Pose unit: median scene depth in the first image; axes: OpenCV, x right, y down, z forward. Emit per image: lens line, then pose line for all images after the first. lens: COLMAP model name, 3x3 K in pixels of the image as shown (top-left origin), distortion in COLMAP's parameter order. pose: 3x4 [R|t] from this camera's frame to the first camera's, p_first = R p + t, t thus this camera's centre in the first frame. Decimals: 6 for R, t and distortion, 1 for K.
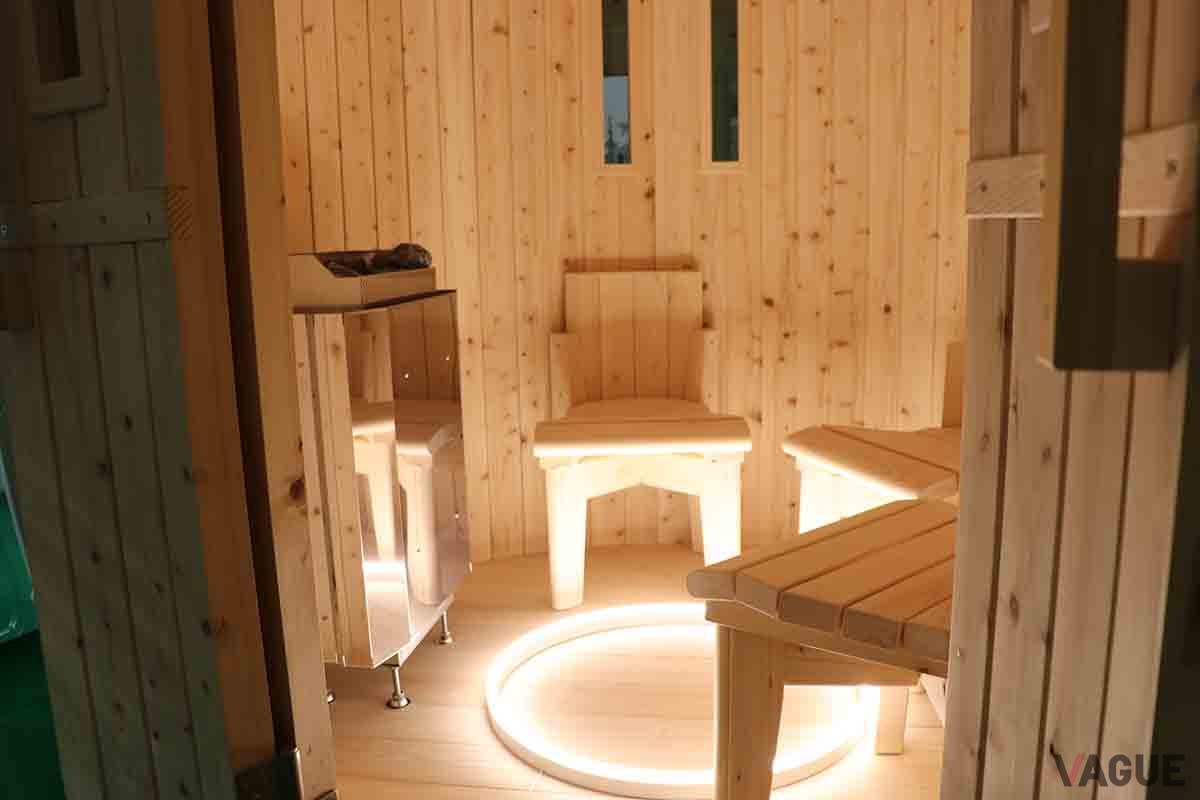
lens RADIAL K [[924.8, 0, 600.0], [0, 924.8, 400.0], [0, 0, 1]] dist [-0.186544, 0.124301]
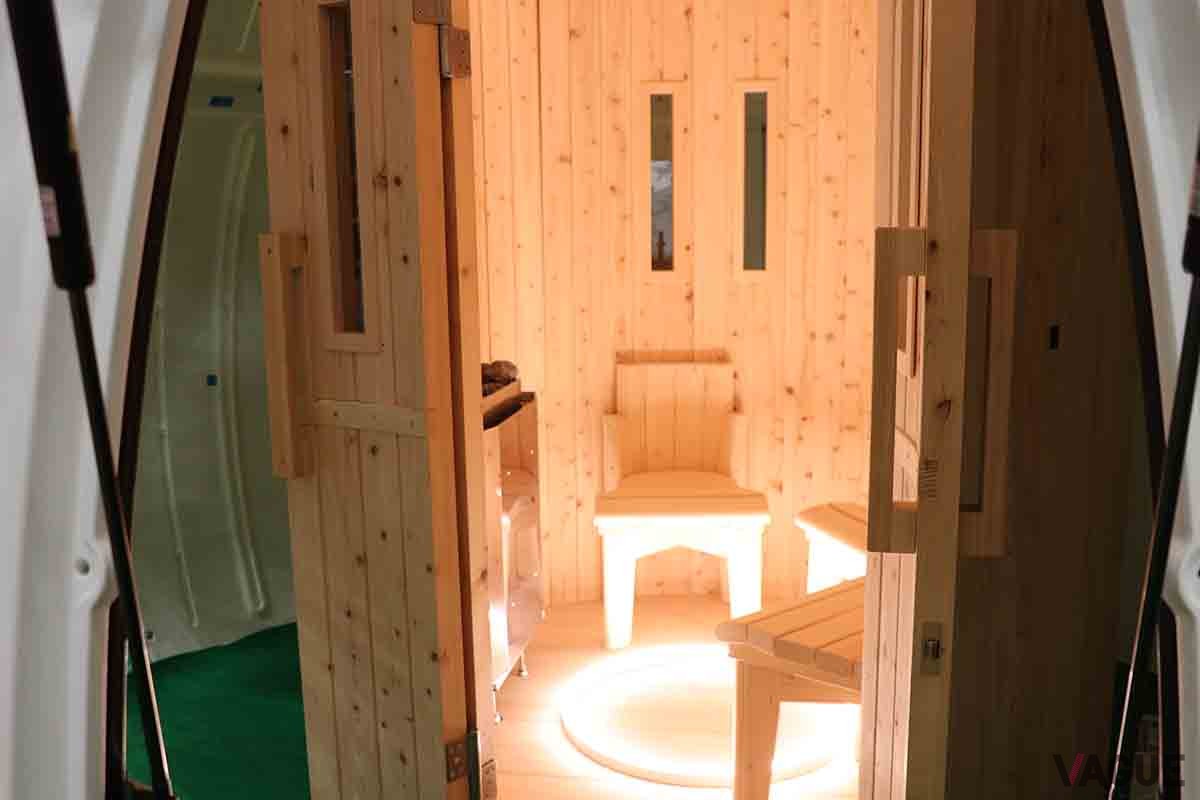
lens RADIAL K [[1076.6, 0, 600.0], [0, 1076.6, 400.0], [0, 0, 1]] dist [-0.113371, 0.002853]
pose [[0.999737, 0.012112, -0.019498, -0.033476], [-0.012263, 0.999896, -0.007641, -0.085616], [0.019404, 0.007879, 0.999781, -0.398022]]
